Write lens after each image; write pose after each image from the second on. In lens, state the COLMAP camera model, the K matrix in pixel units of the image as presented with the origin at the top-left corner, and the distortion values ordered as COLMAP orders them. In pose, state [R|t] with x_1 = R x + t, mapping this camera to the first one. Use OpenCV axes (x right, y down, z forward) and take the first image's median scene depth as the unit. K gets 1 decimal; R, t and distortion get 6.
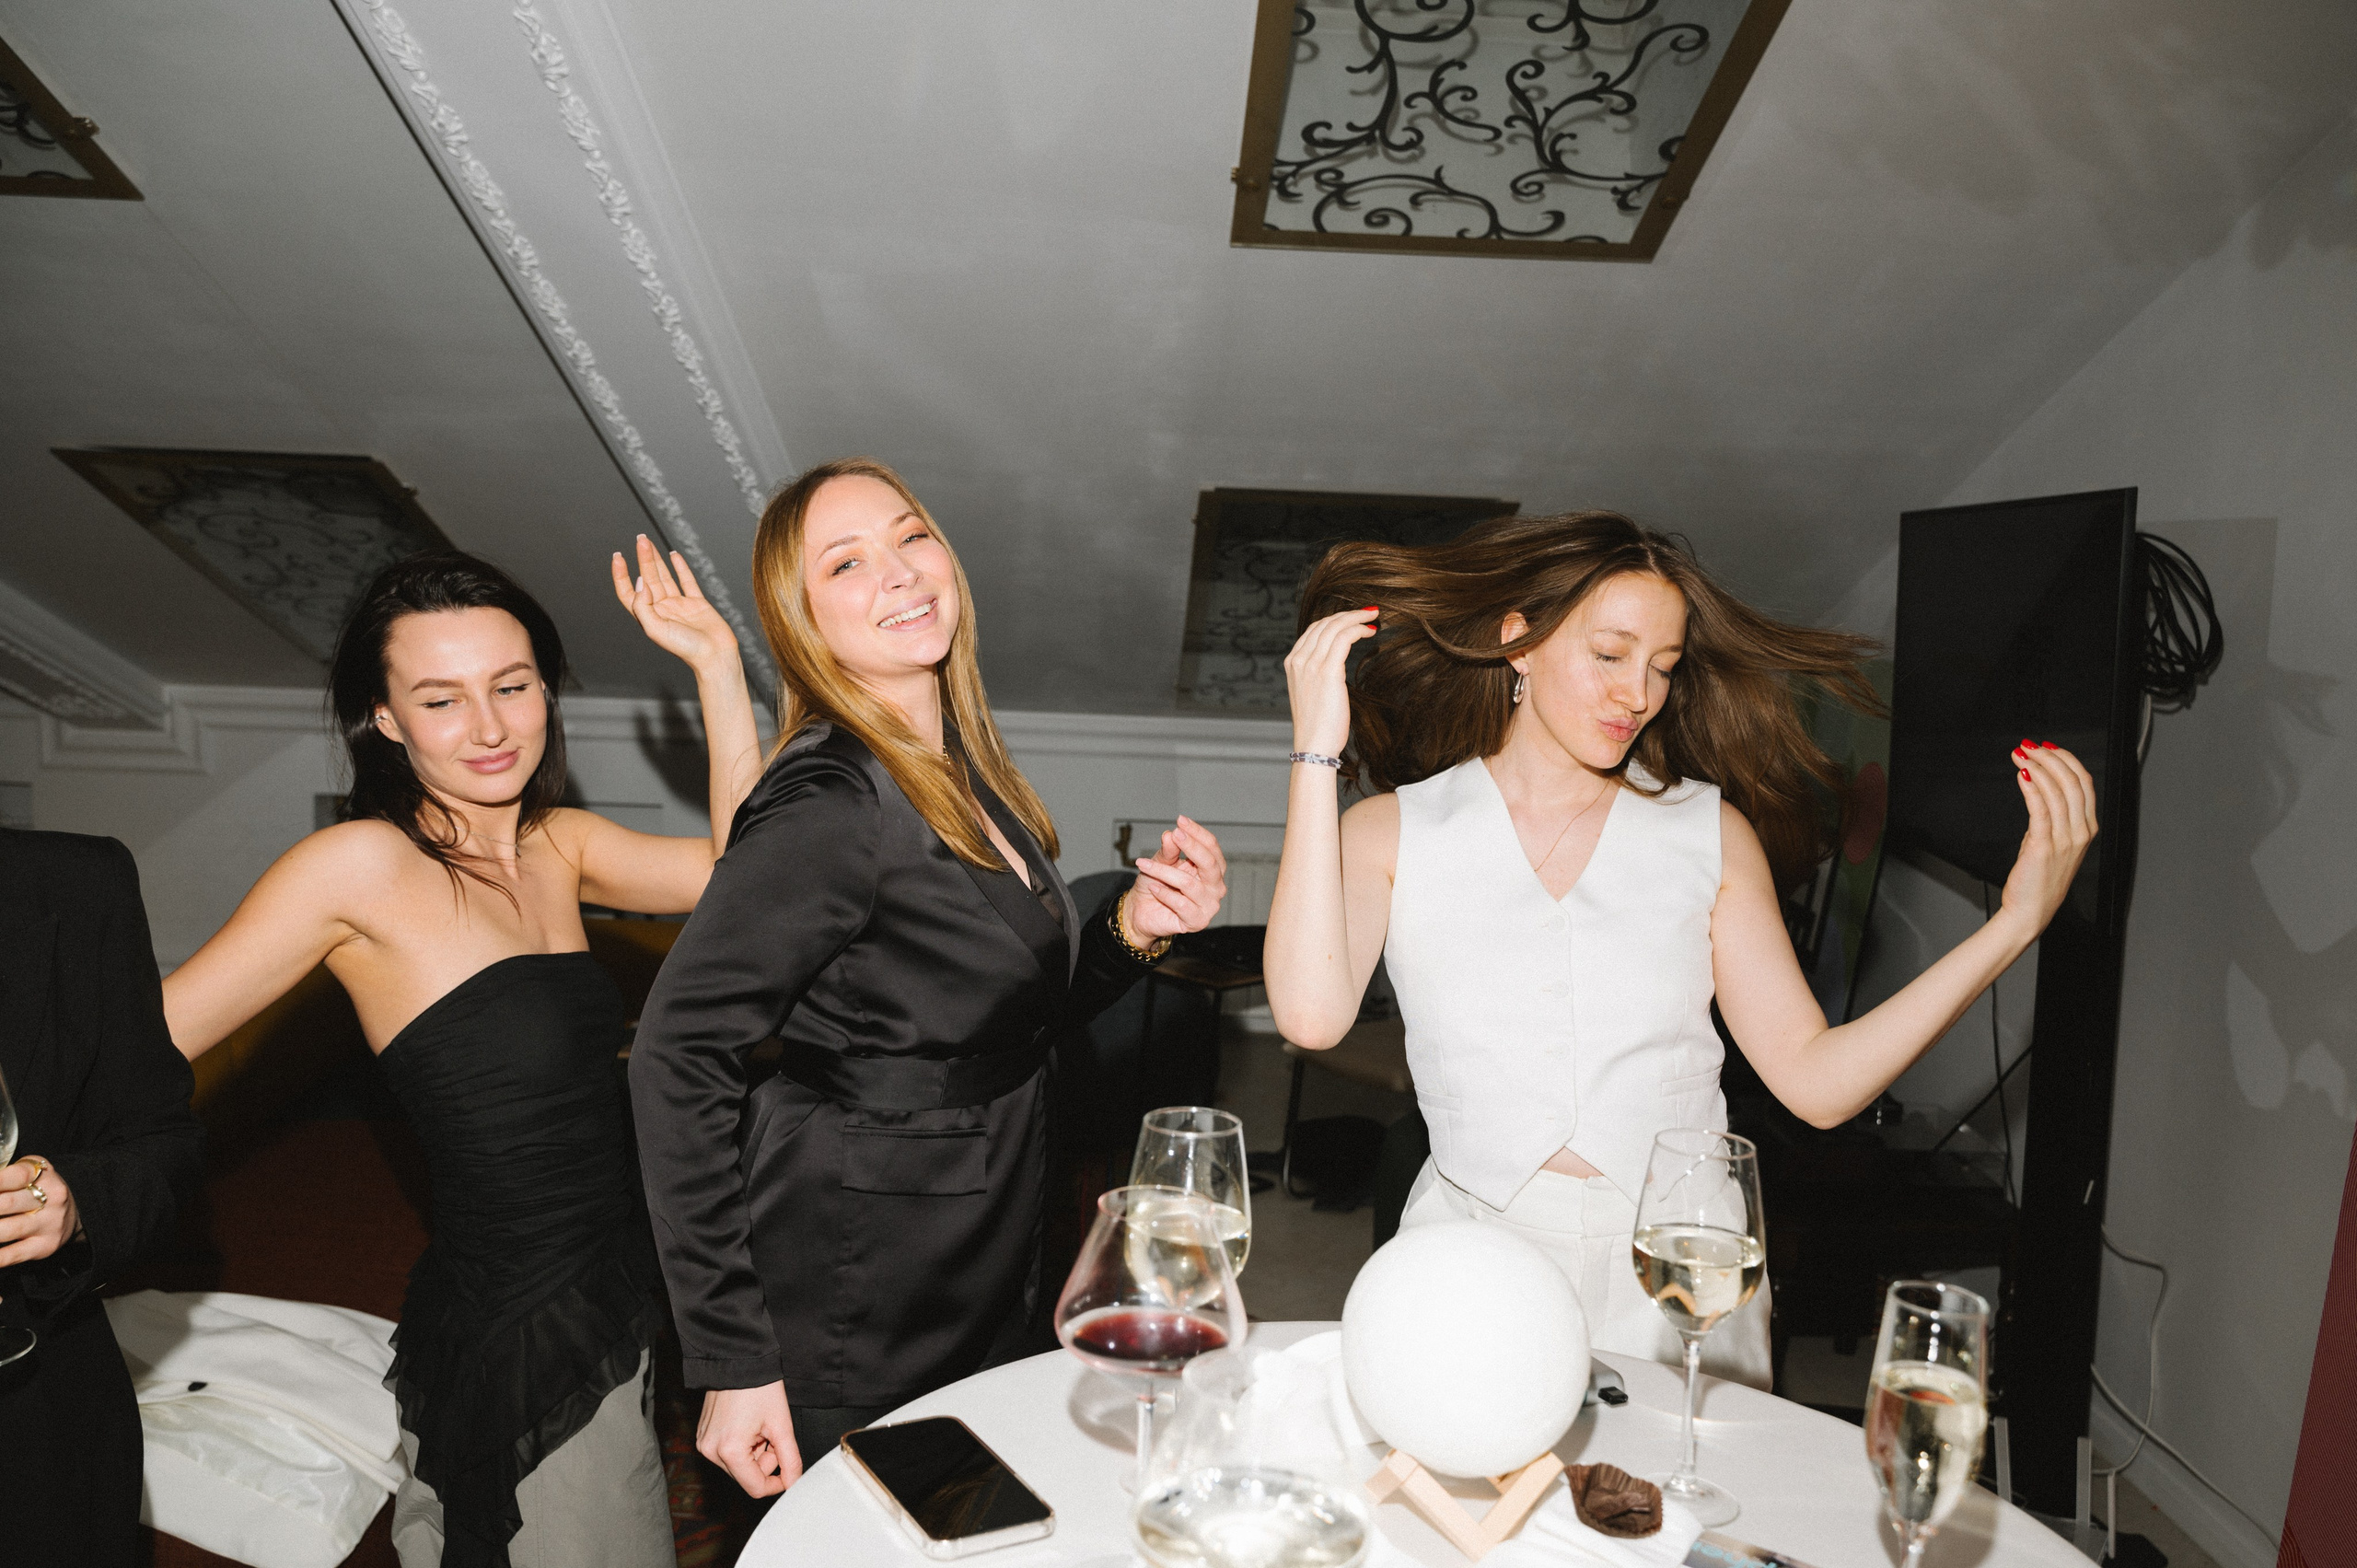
lens RADIAL K [[1878.5, 0, 1184.8], [0, 1878.5, 784.2], [0, 0, 1]] dist [0.001521, -0.009703]
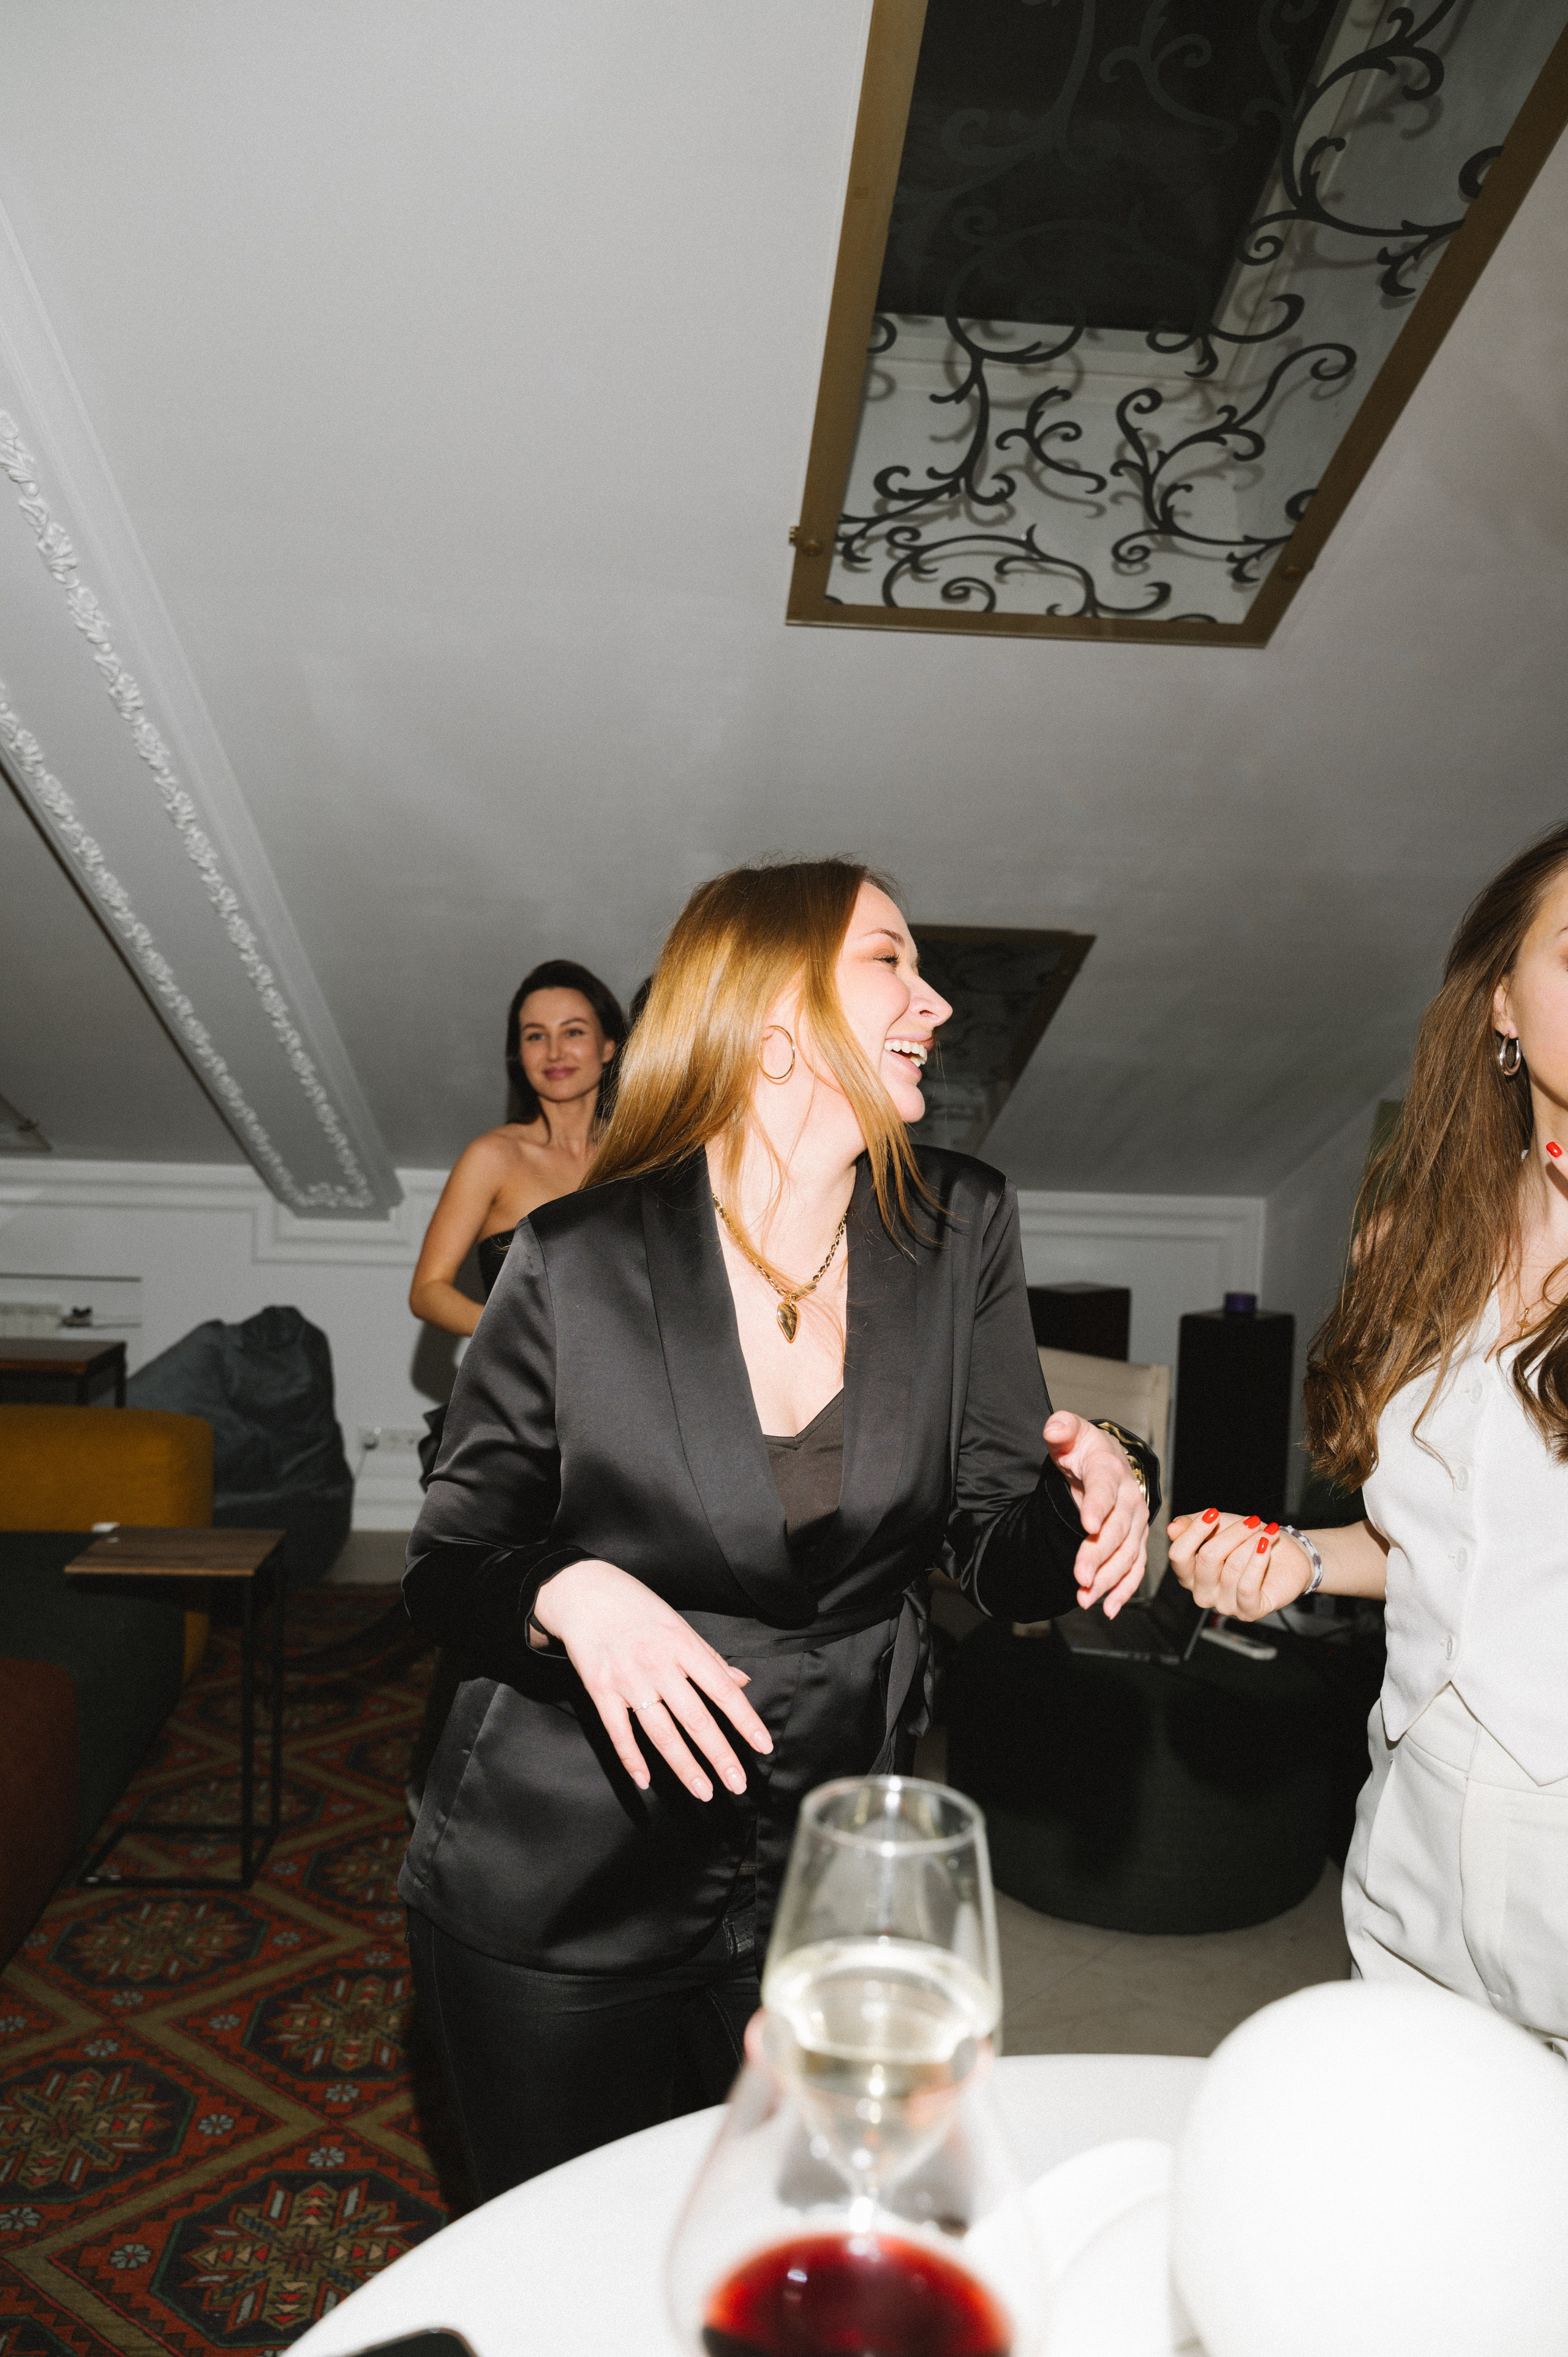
lens RADIAL K [[1874.9, 0, 779.4], [0, 1874.9, 1169.5], [0, 0, 1]] dist [0.020354, -0.001731]
pose [[0.999021, -0.002485, 0.044168, -0.018063], [0.004548, 0.998901, -0.046656, 0.005793], [-0.044004, 0.046812, 0.997934, 0.150380]]
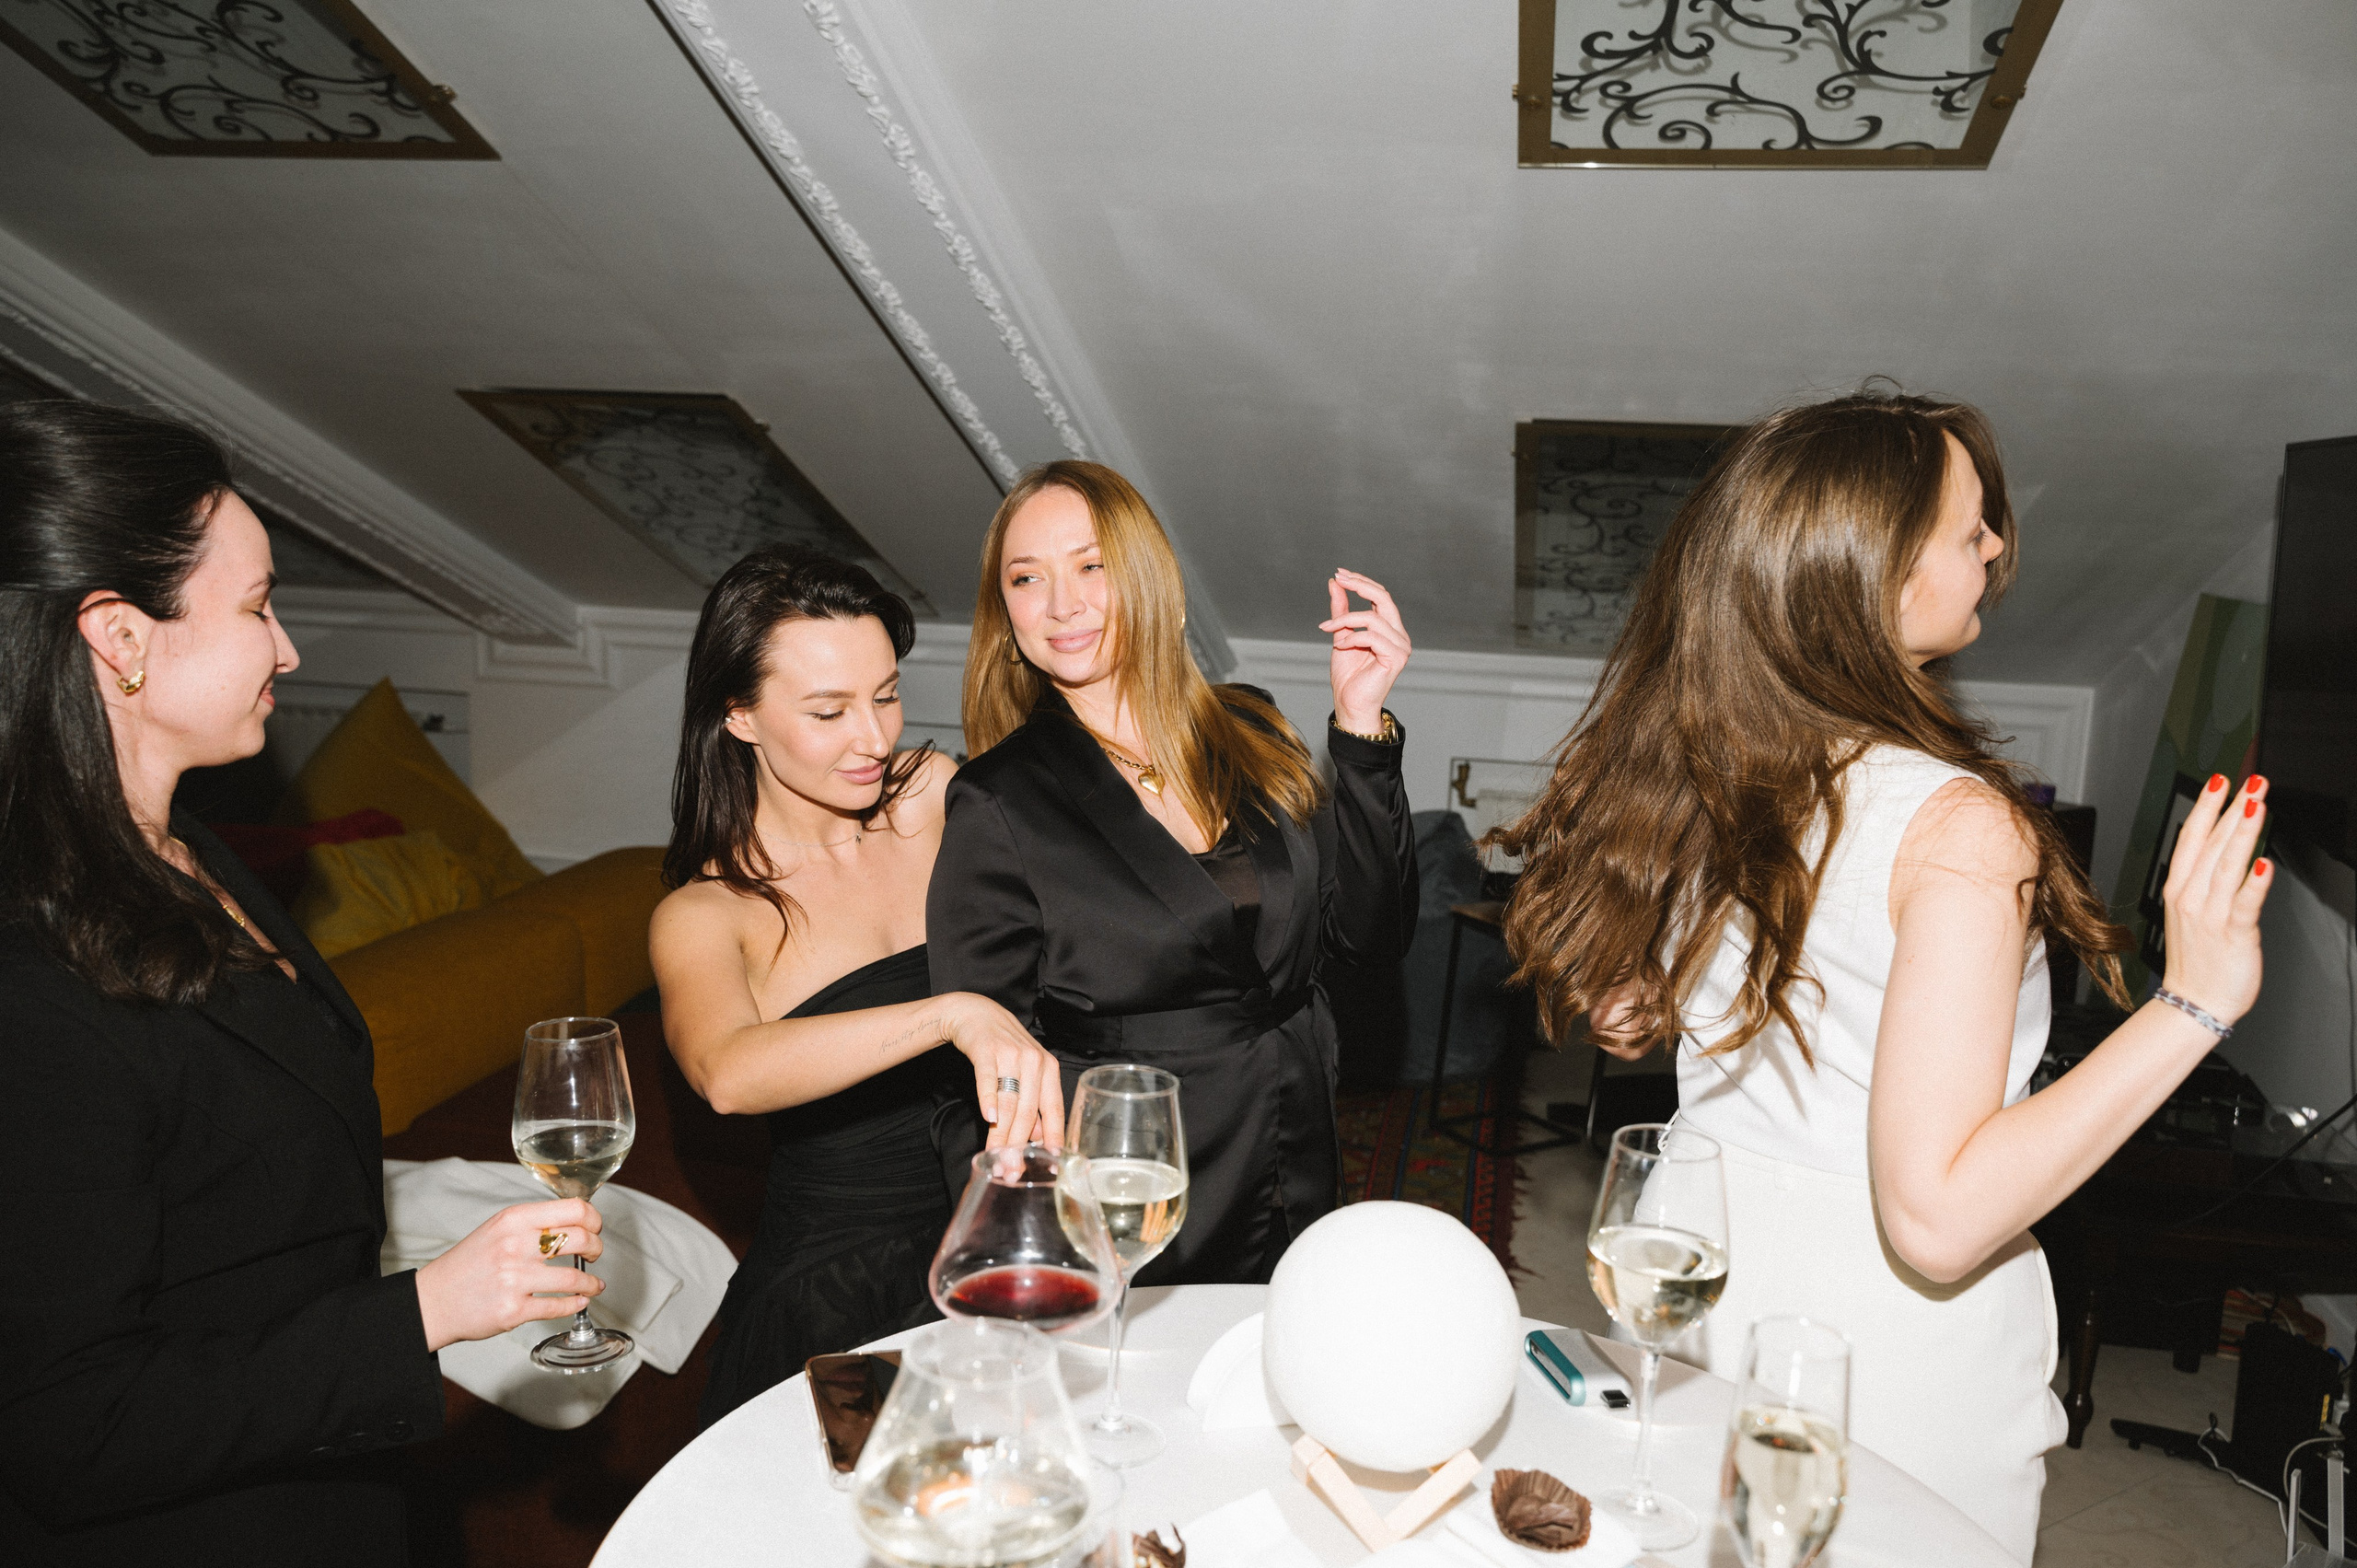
lens RADIAL K [[1878.5, 0, 1184.8], [0, 1878.5, 784.2], [0, 0, 1]] dist [0.001521, -0.009703]
pose [[0.975658, 0.035482, -0.216408, 0.079359], [-0.027470, 0.998825, 0.039921, -0.005252], [0.217570, -0.033004, 0.975486, 0.016615]]
